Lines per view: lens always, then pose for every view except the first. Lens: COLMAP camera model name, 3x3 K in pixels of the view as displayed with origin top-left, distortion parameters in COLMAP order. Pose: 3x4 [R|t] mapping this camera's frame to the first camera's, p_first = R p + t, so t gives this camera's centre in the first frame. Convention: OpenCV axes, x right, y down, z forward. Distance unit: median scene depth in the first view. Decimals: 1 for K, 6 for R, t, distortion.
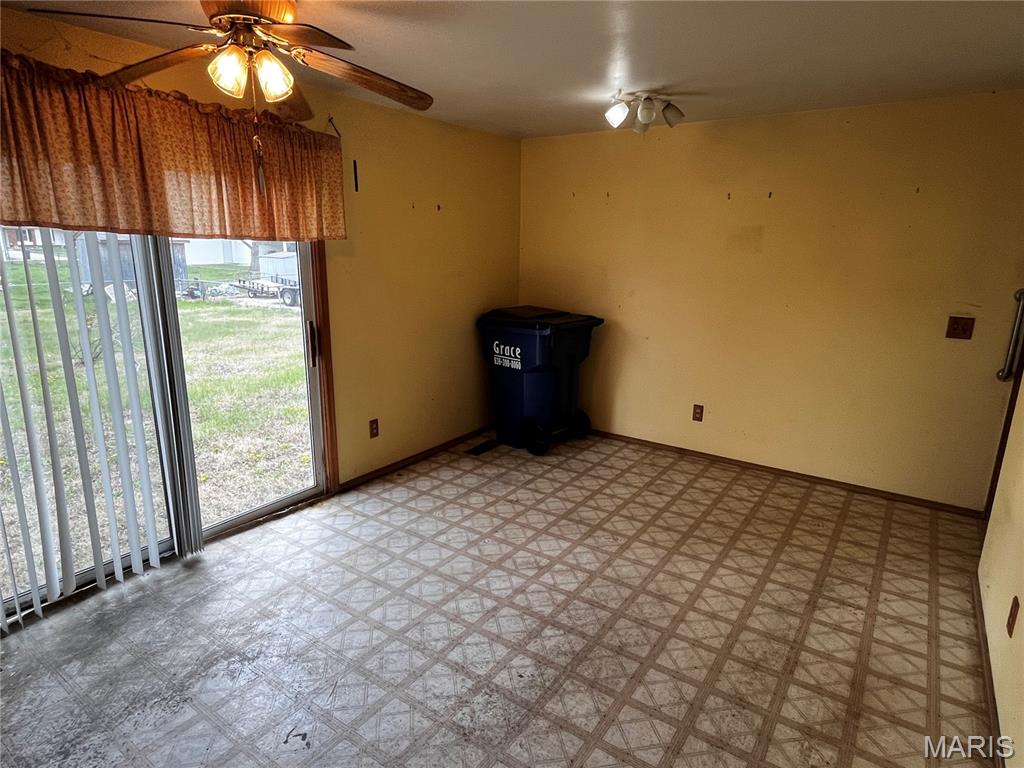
lens RADIAL K [[584.3, 0, 511.1], [0, 584.3, 387.3], [0, 0, 1]] dist [-0.004116, -0.002204]
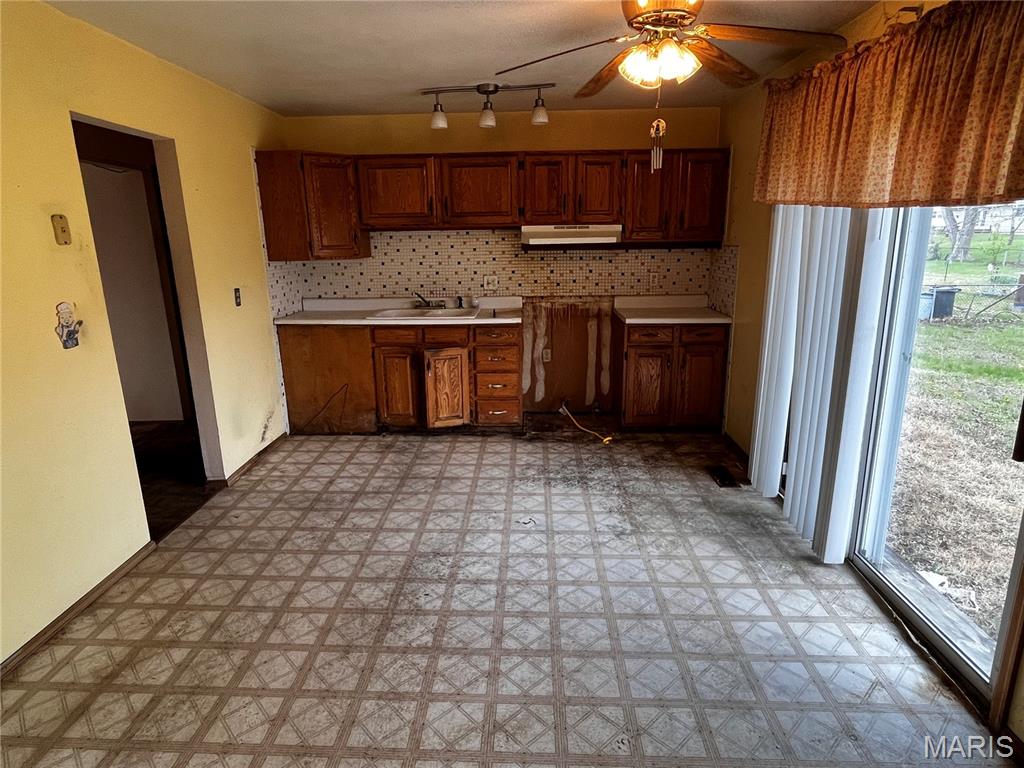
lens RADIAL K [[584.3, 0, 506.7], [0, 584.3, 377.6], [0, 0, 1]] dist [-0.004116, -0.002204]
pose [[-0.841064, 0.133477, -0.524210, 0.284670], [-0.123418, 0.896168, 0.426204, -0.265848], [0.526669, 0.423162, -0.737261, 1.156284]]
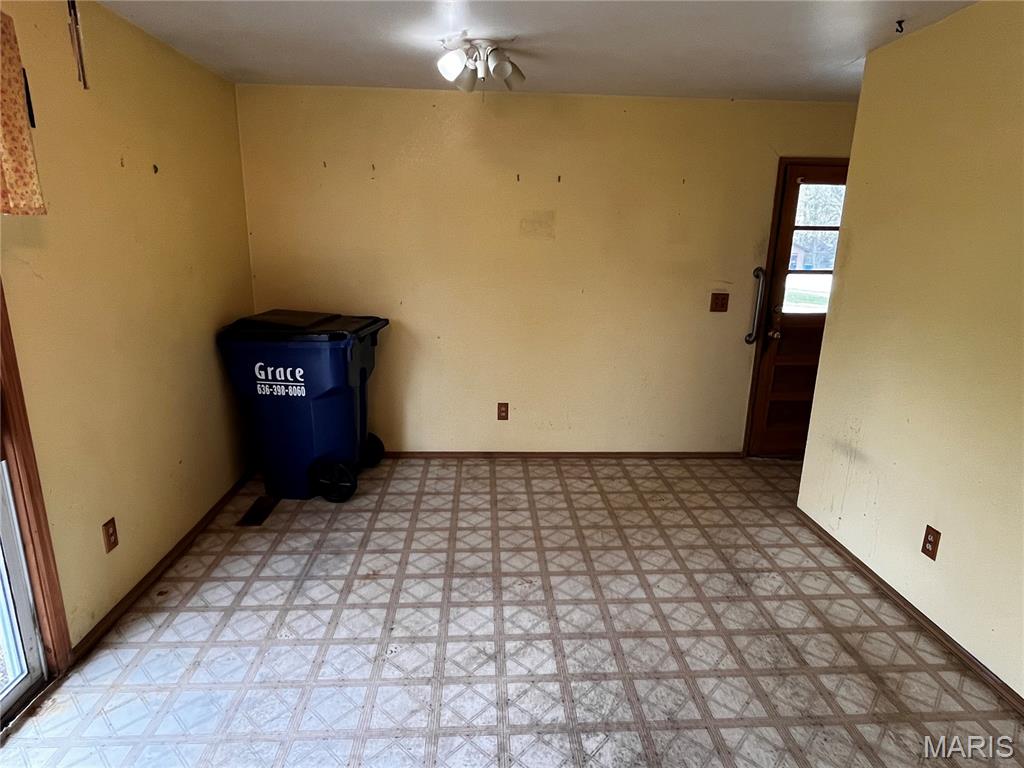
lens RADIAL K [[584.3, 0, 508.8], [0, 584.3, 384.1], [0, 0, 1]] dist [-0.004116, -0.002204]
pose [[0.790309, -0.149212, 0.594263, -0.290892], [0.139567, 0.988237, 0.062523, -0.074460], [-0.596601, 0.033527, 0.801837, 0.326642]]
